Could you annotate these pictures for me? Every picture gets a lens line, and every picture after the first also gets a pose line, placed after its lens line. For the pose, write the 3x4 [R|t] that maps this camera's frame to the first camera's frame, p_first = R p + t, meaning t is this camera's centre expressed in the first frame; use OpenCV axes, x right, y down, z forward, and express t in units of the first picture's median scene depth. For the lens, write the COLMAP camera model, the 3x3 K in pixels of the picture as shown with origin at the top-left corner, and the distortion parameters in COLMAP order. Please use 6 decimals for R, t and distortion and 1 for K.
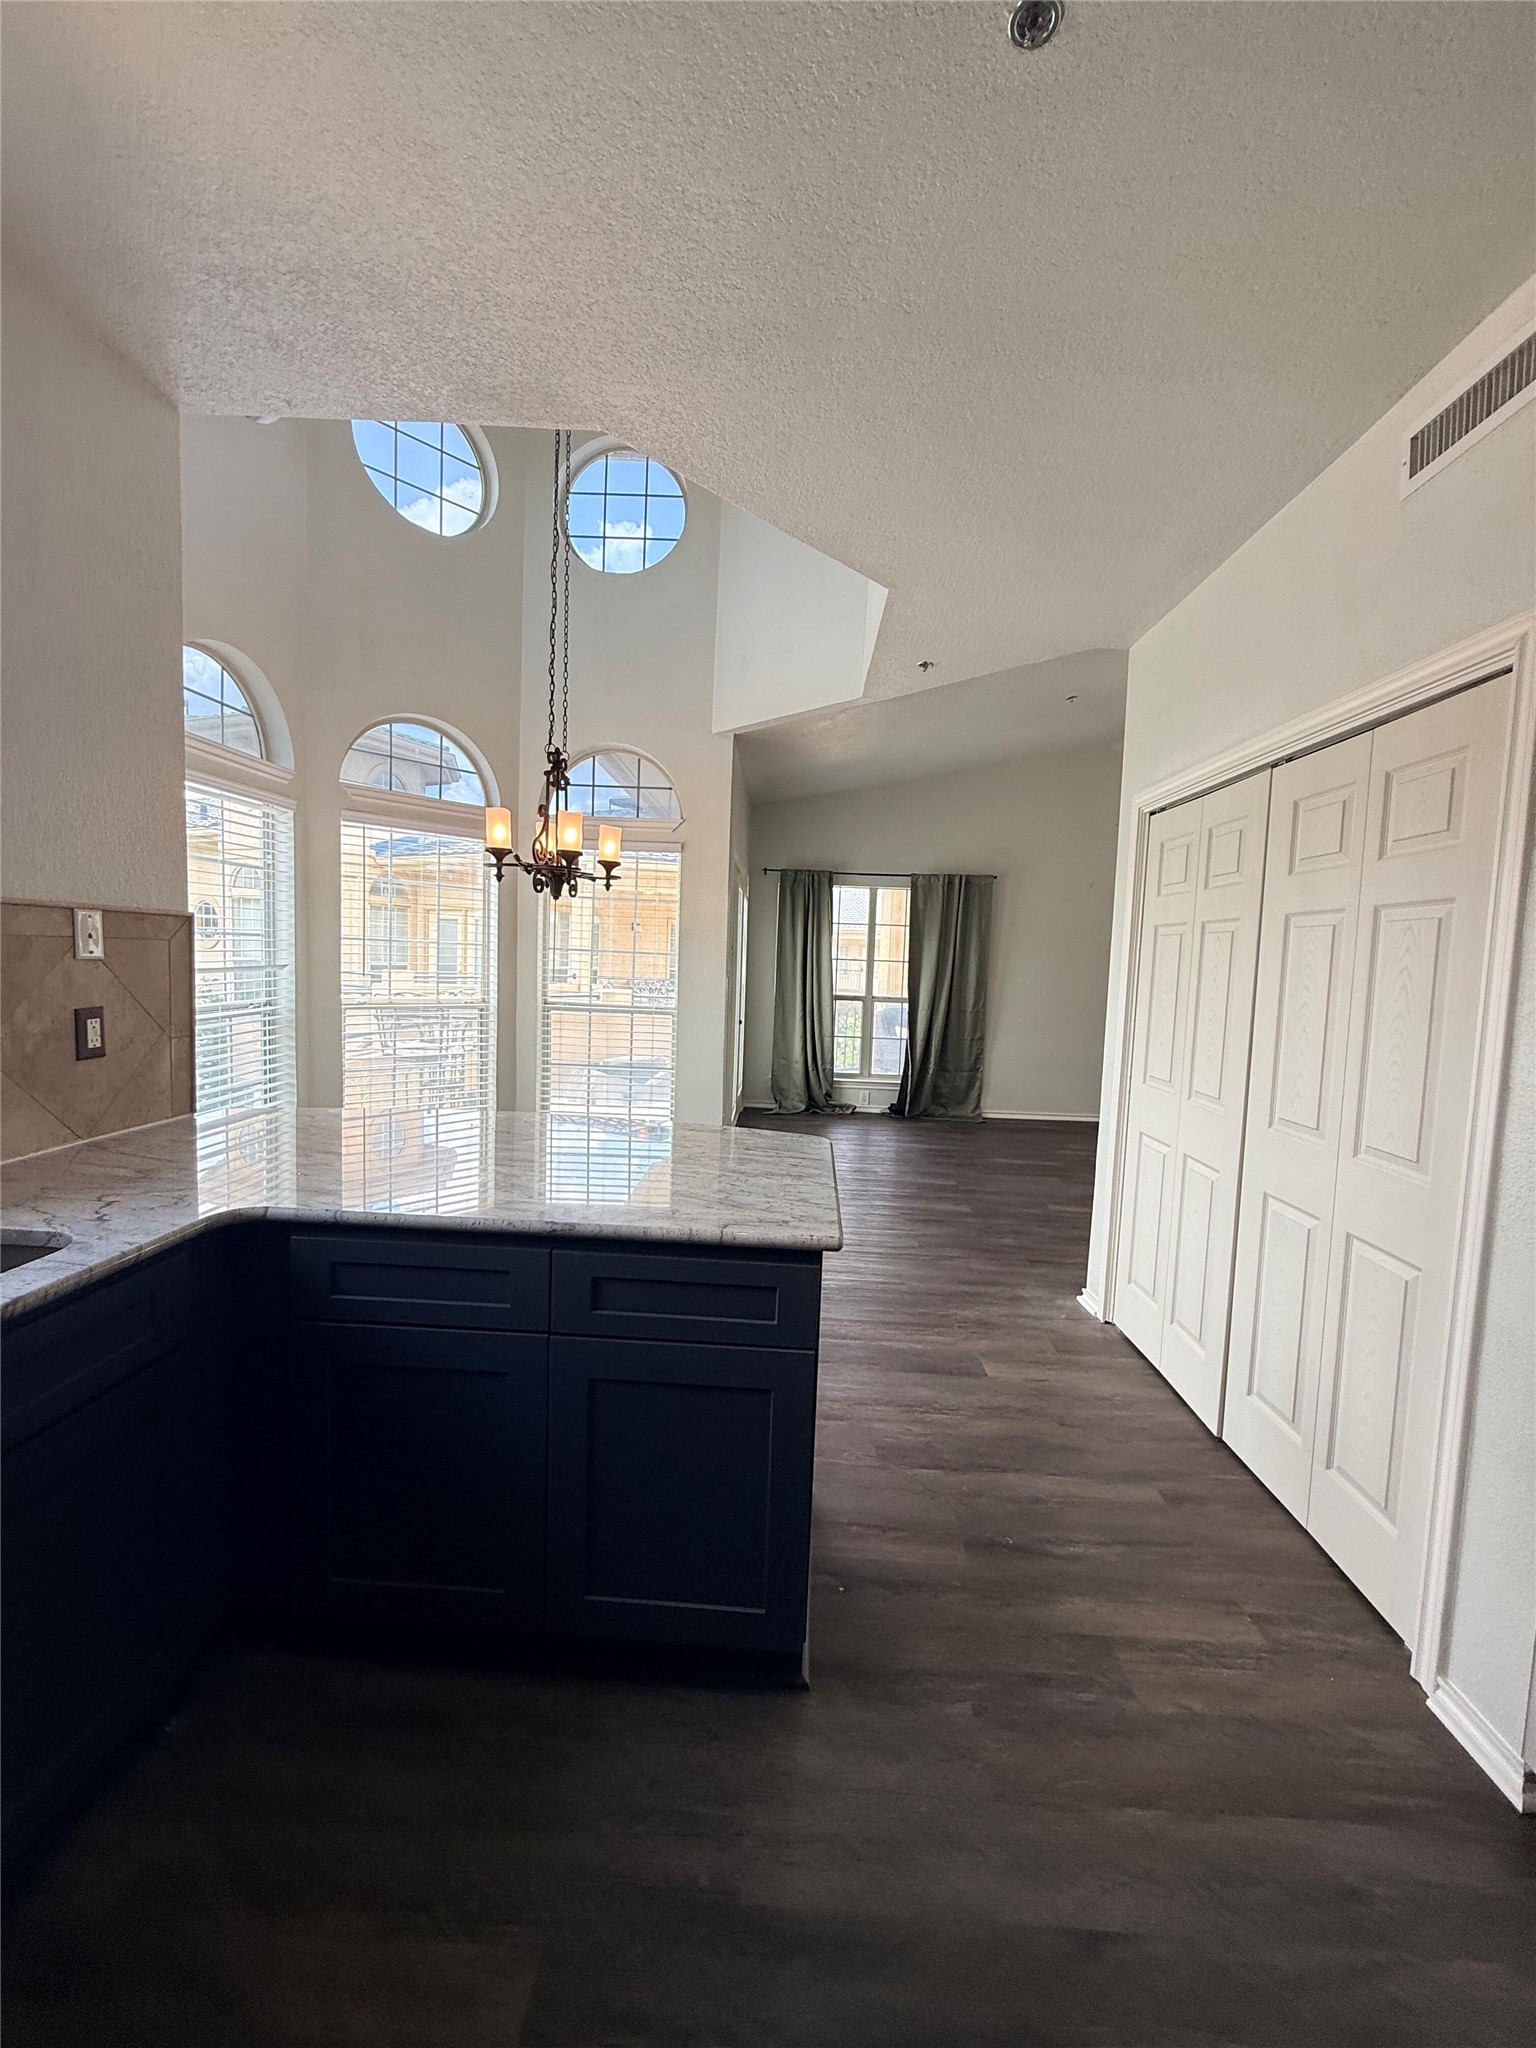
lens RADIAL K [[814.9, 0, 770.5], [0, 814.9, 1019.1], [0, 0, 1]] dist [-0.000432, 0.000393]
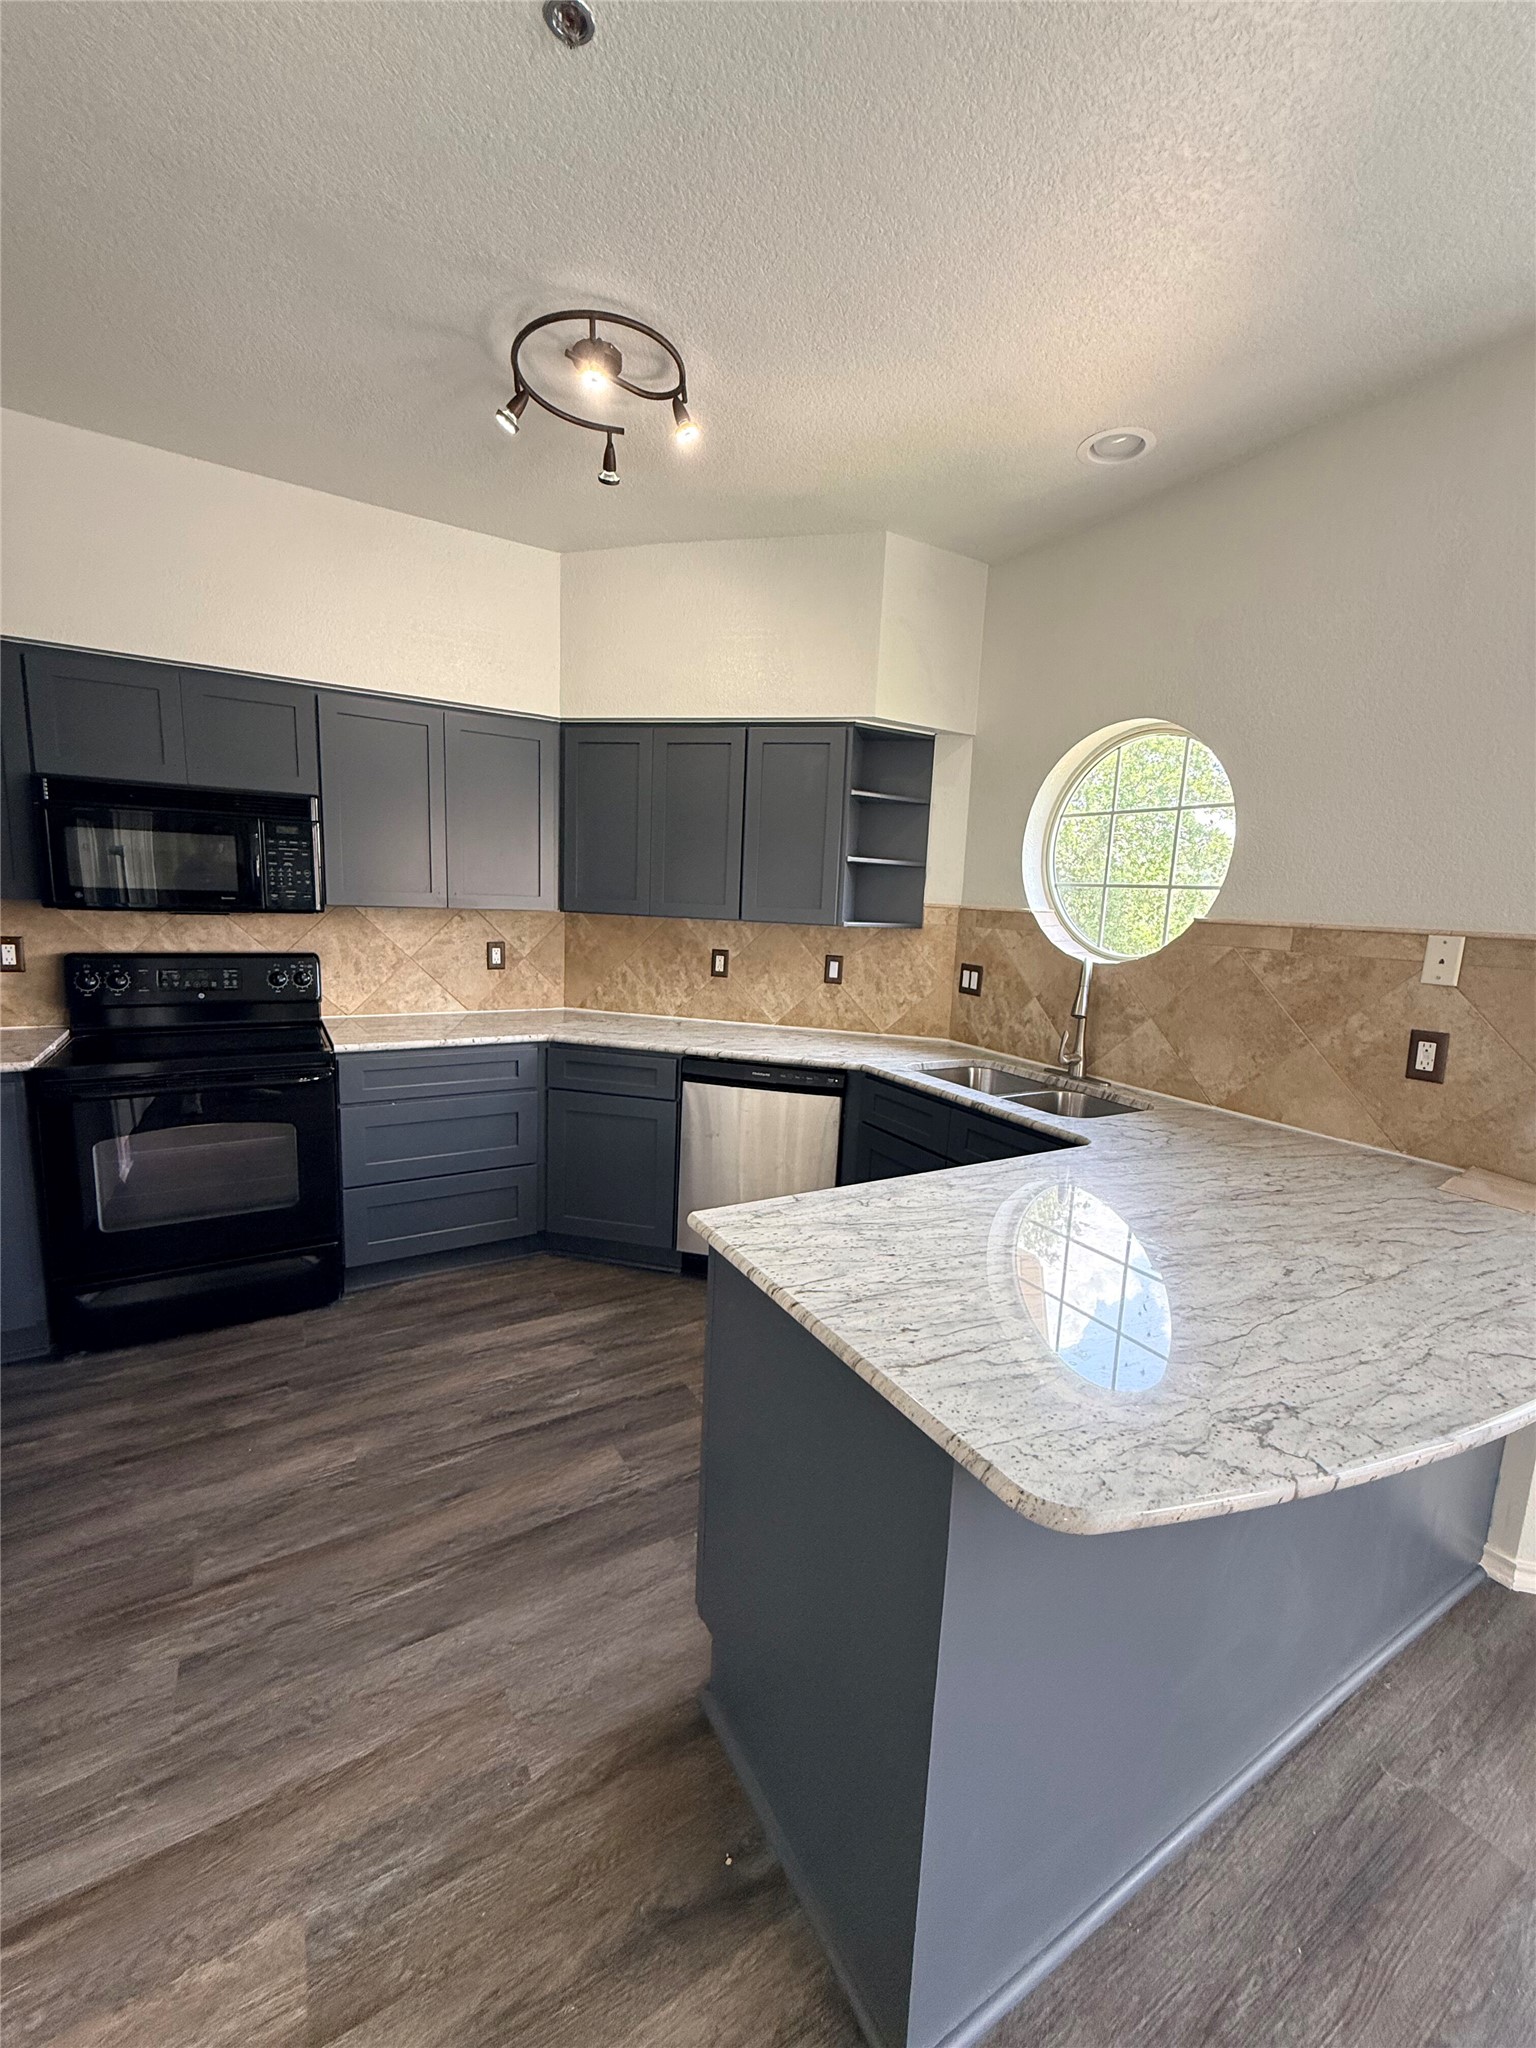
lens RADIAL K [[814.9, 0, 770.5], [0, 814.9, 1019.1], [0, 0, 1]] dist [-0.000432, 0.000393]
pose [[-0.835044, 0.005645, -0.550154, 0.440863], [-0.117694, 0.974968, 0.188644, -0.130674], [0.537447, 0.222275, -0.813476, 1.448532]]
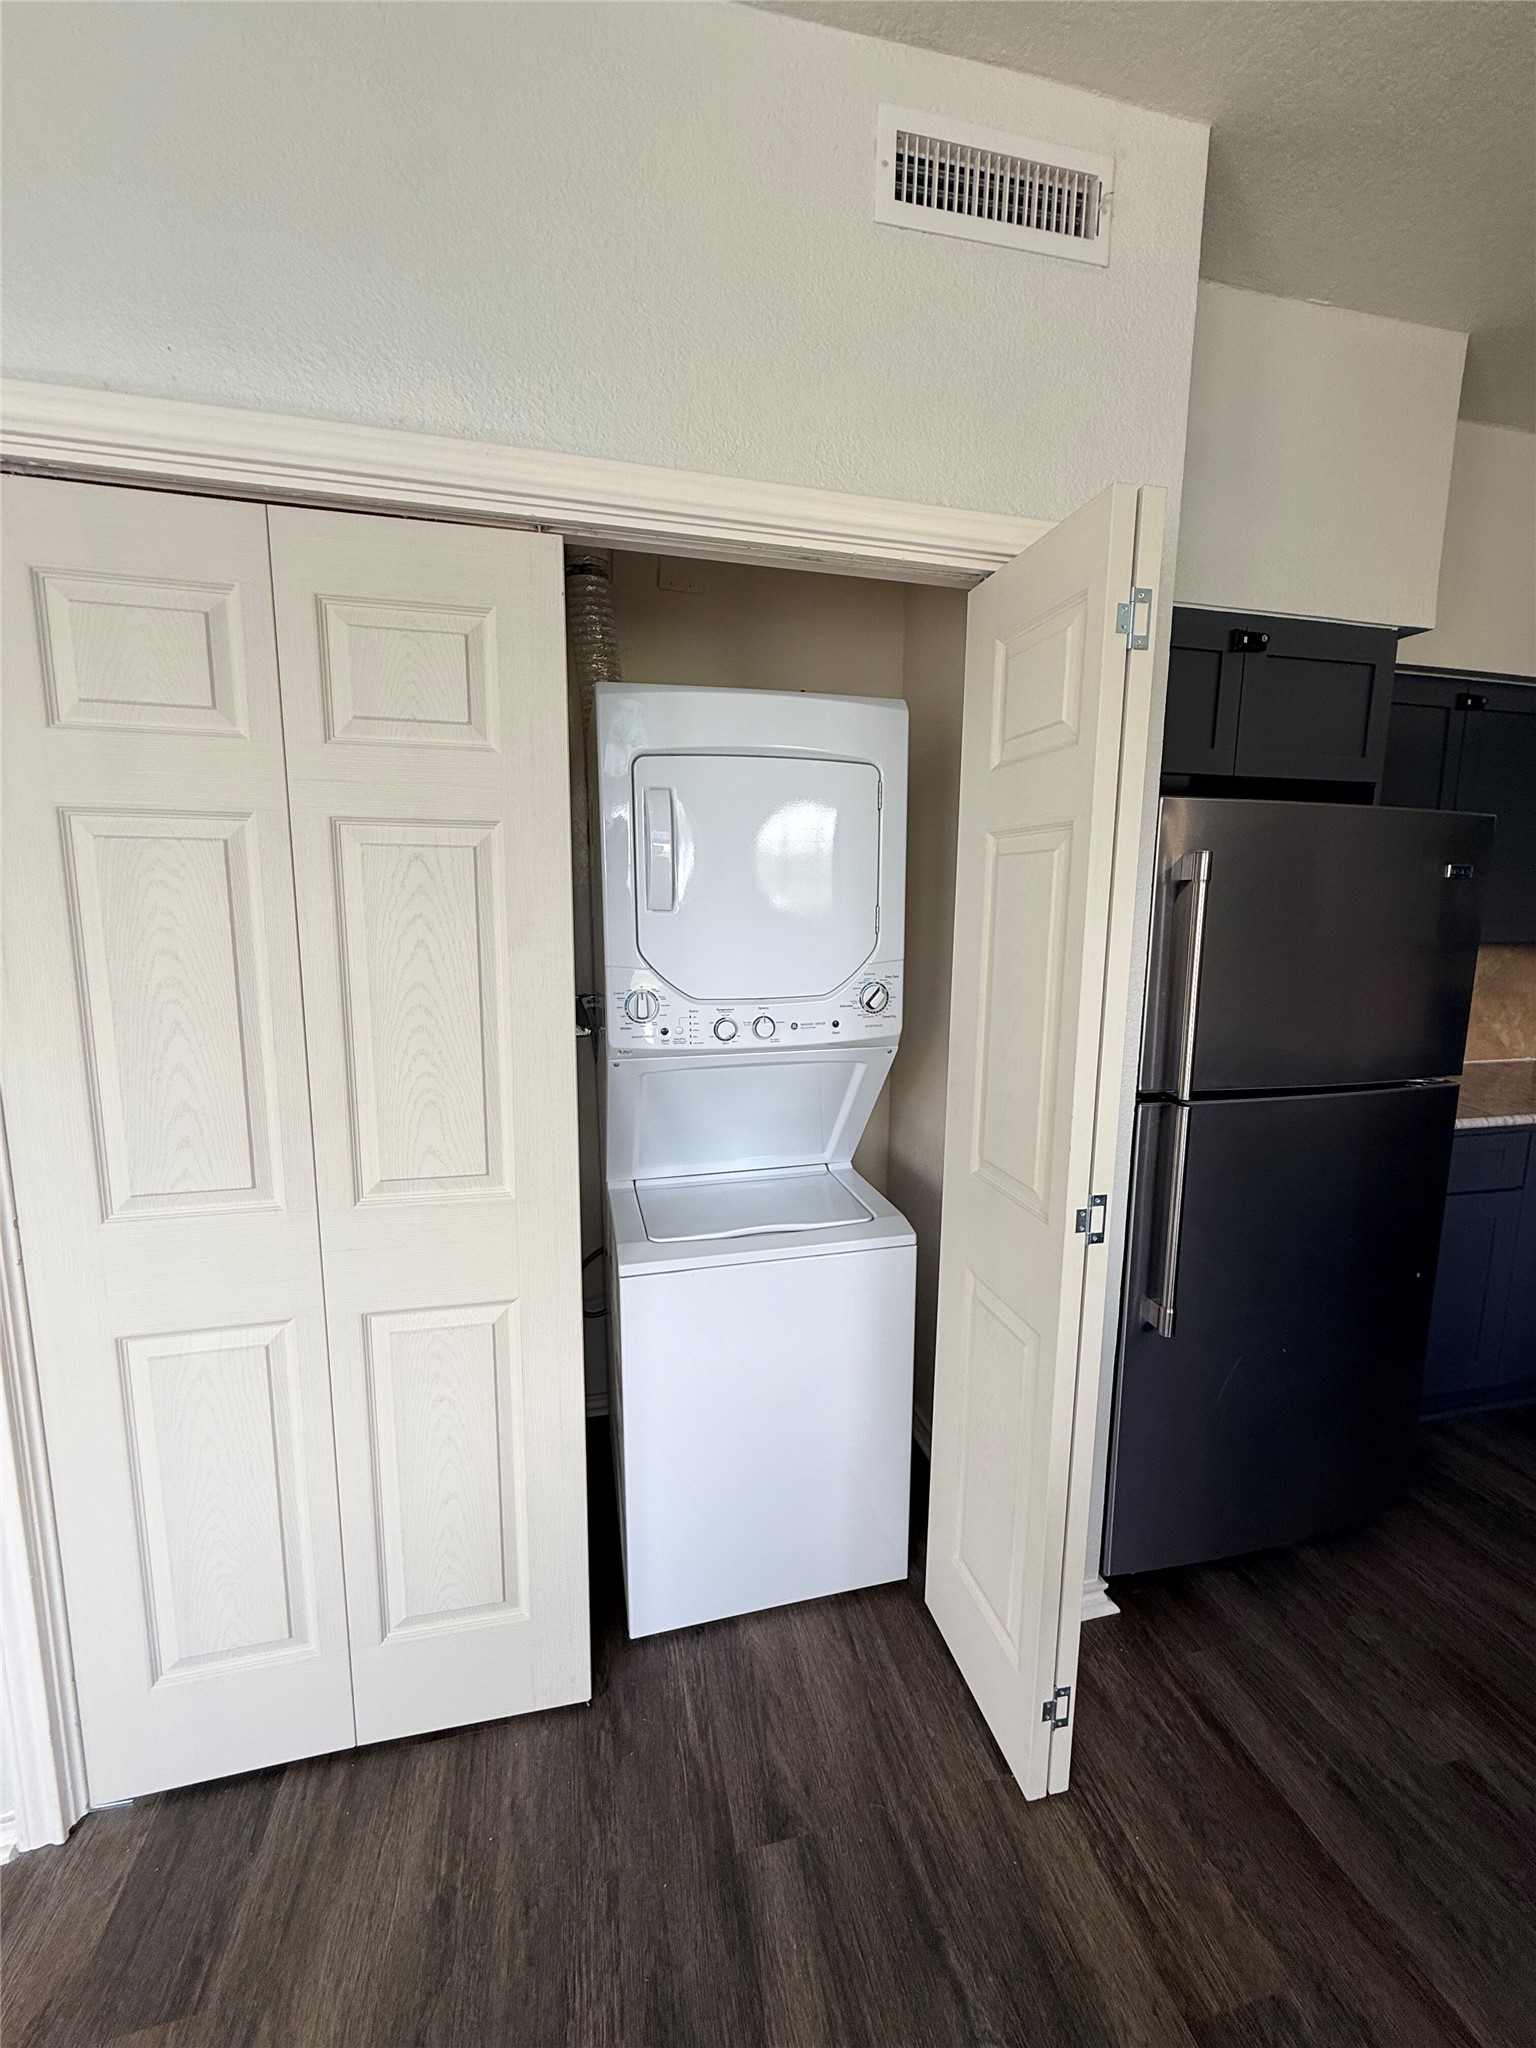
lens RADIAL K [[814.9, 0, 770.5], [0, 814.9, 1019.1], [0, 0, 1]] dist [-0.000432, 0.000393]
pose [[-0.255073, -0.182239, 0.949593, 0.041662], [0.049470, 0.978332, 0.201043, -0.133896], [-0.965656, 0.098257, -0.240530, 1.336296]]
